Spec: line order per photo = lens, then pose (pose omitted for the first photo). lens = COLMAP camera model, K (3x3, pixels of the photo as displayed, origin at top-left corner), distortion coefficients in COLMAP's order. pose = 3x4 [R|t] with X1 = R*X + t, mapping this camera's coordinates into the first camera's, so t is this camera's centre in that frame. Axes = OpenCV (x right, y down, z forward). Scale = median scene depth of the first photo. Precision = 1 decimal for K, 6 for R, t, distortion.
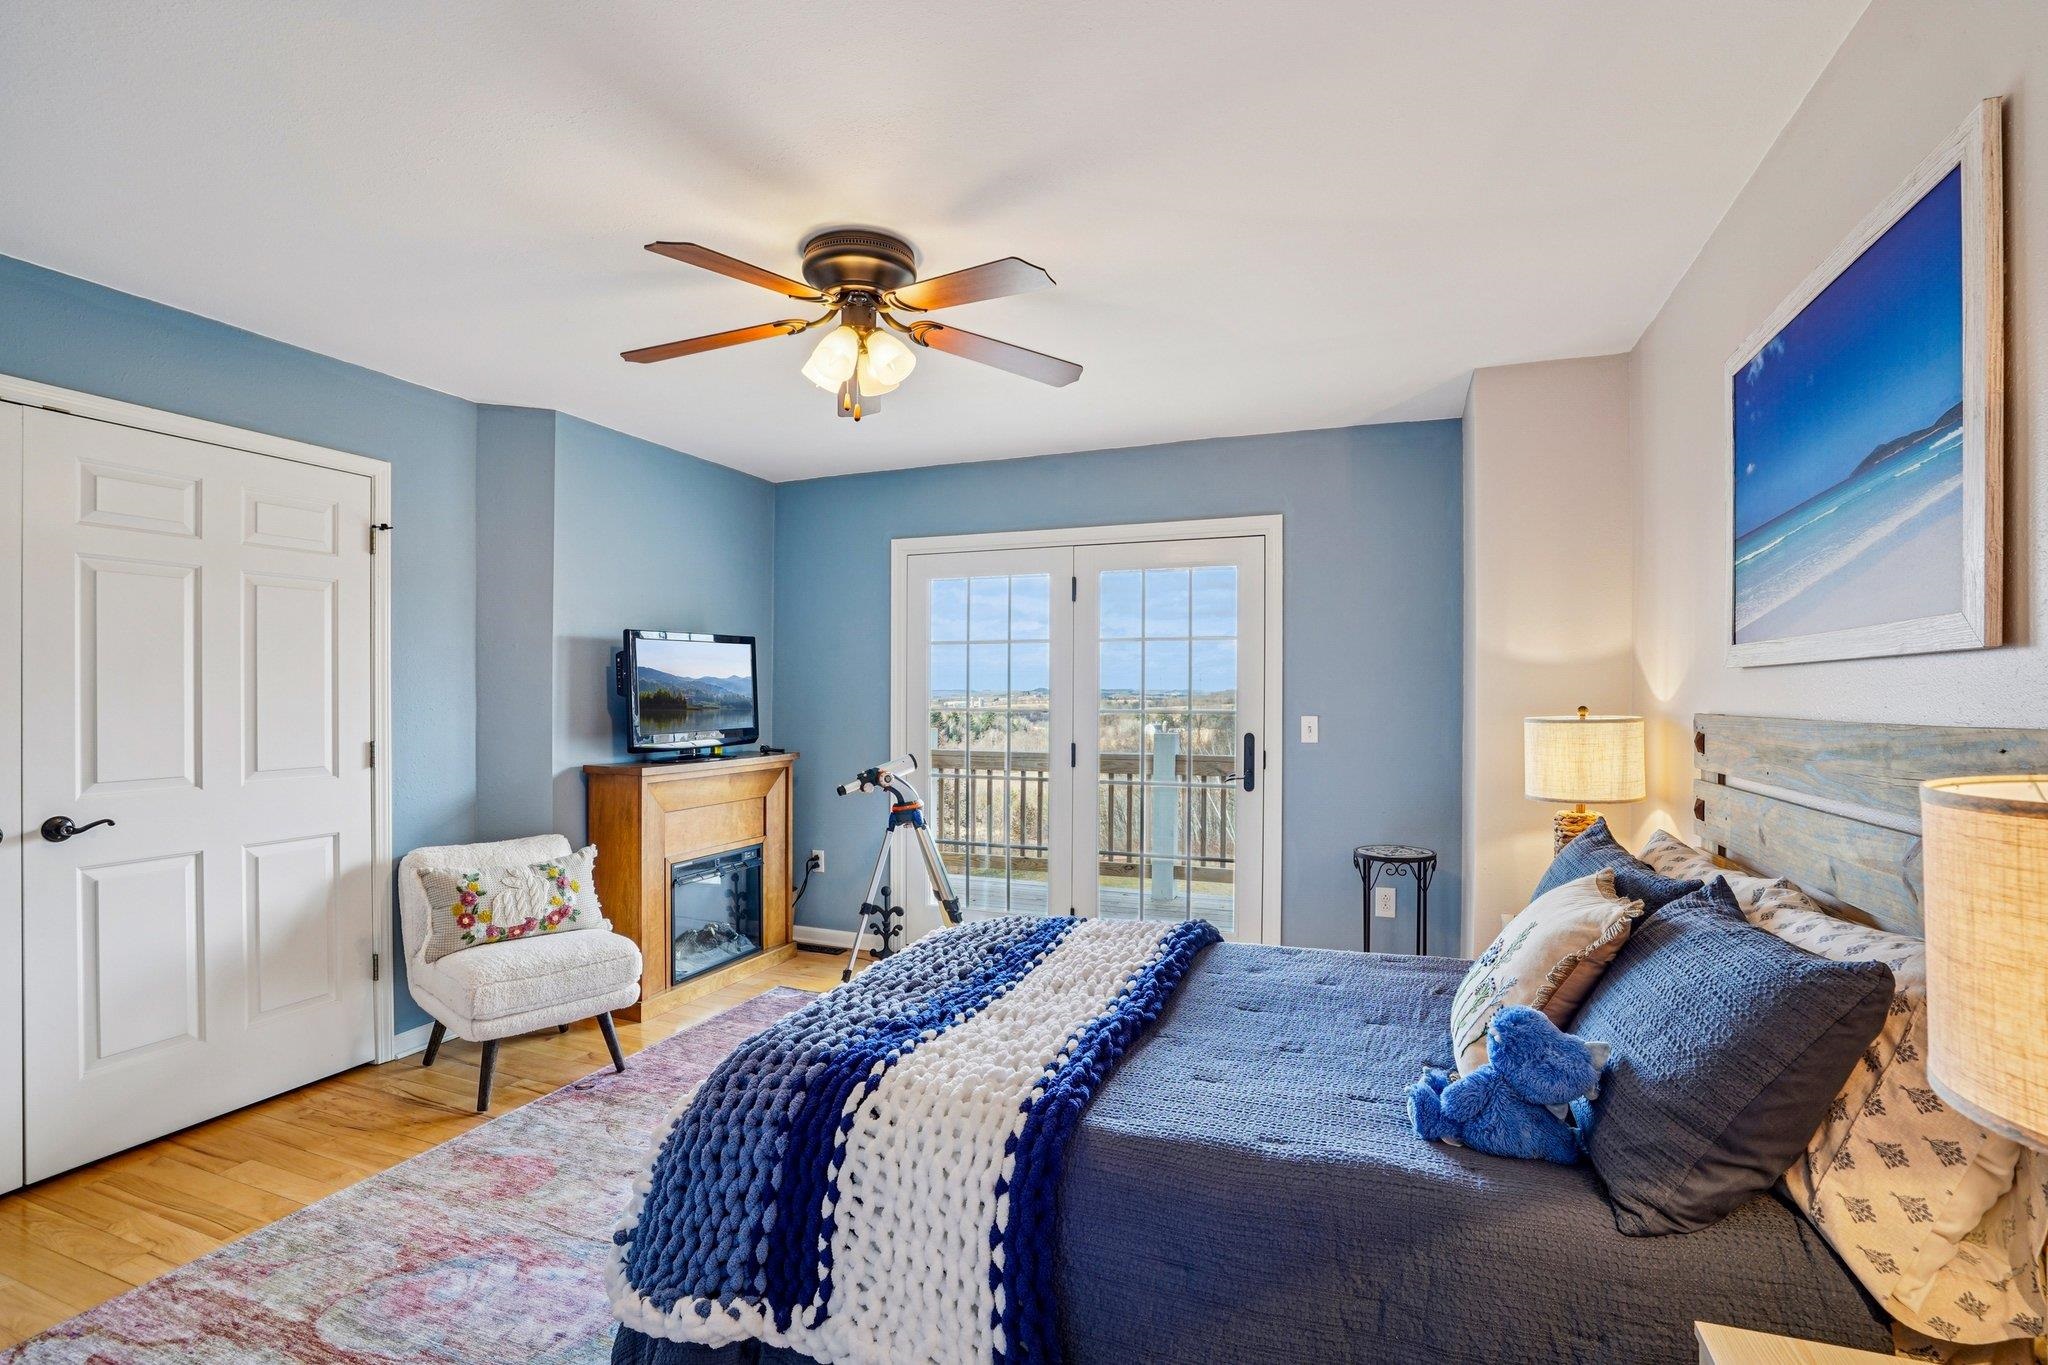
lens RADIAL K [[948.4, 0, 1018.1], [0, 948.4, 684.6], [0, 0, 1]] dist [-0.064927, 0.027632]
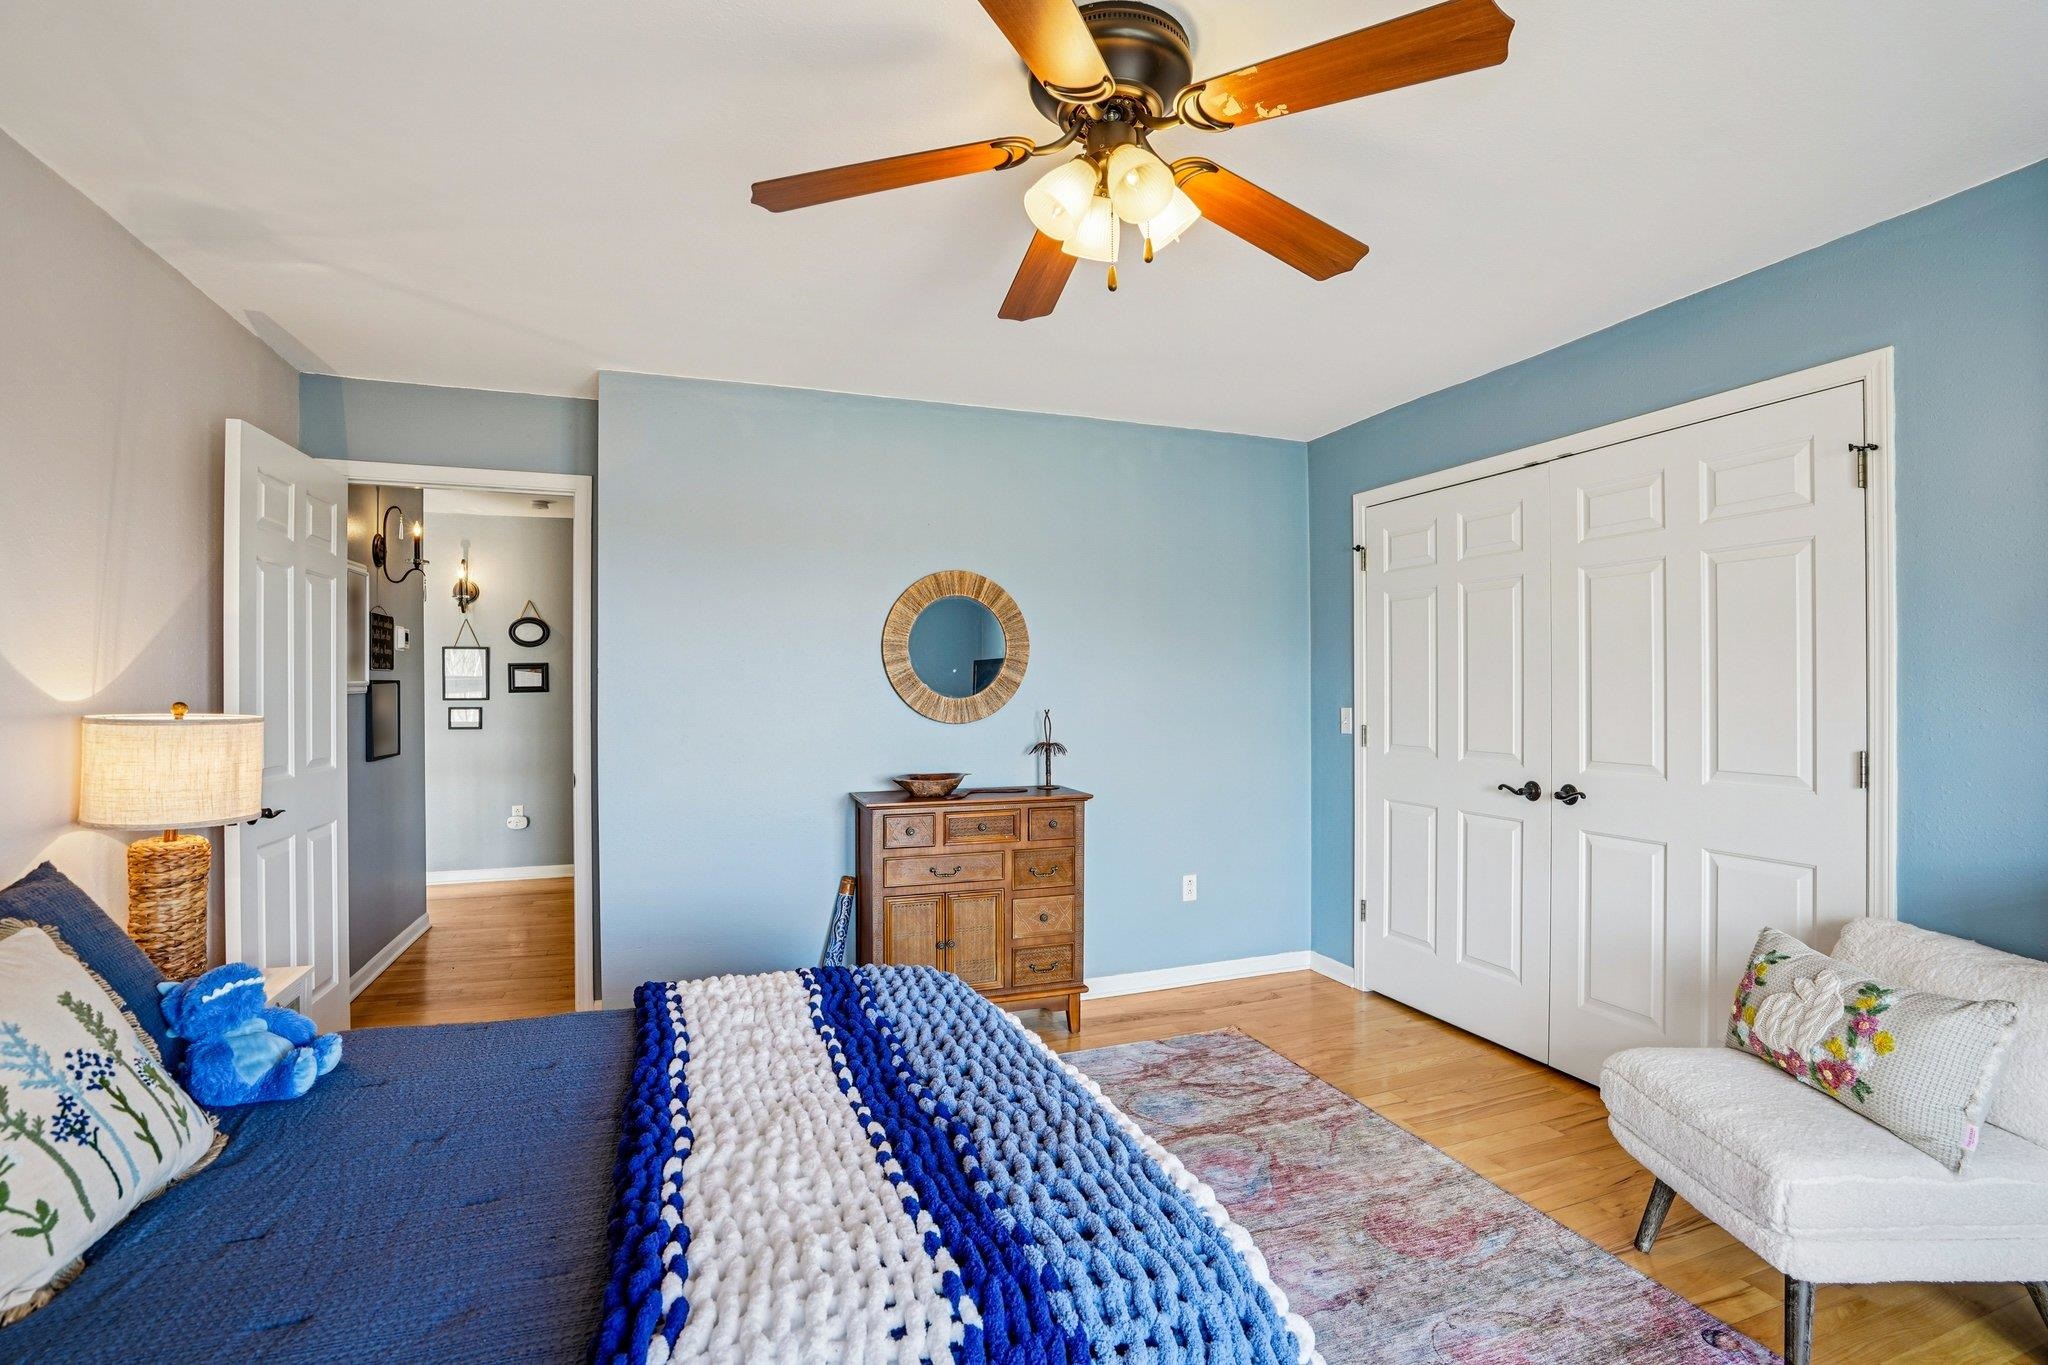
lens RADIAL K [[962.7, 0, 1023.4], [0, 962.7, 655.6], [0, 0, 1]] dist [-0.063670, 0.024626]
pose [[-0.757198, -0.017972, -0.652938, 0.303525], [0.009596, 0.999207, -0.038632, 0.010870], [0.653115, -0.035518, -0.756425, 1.318507]]
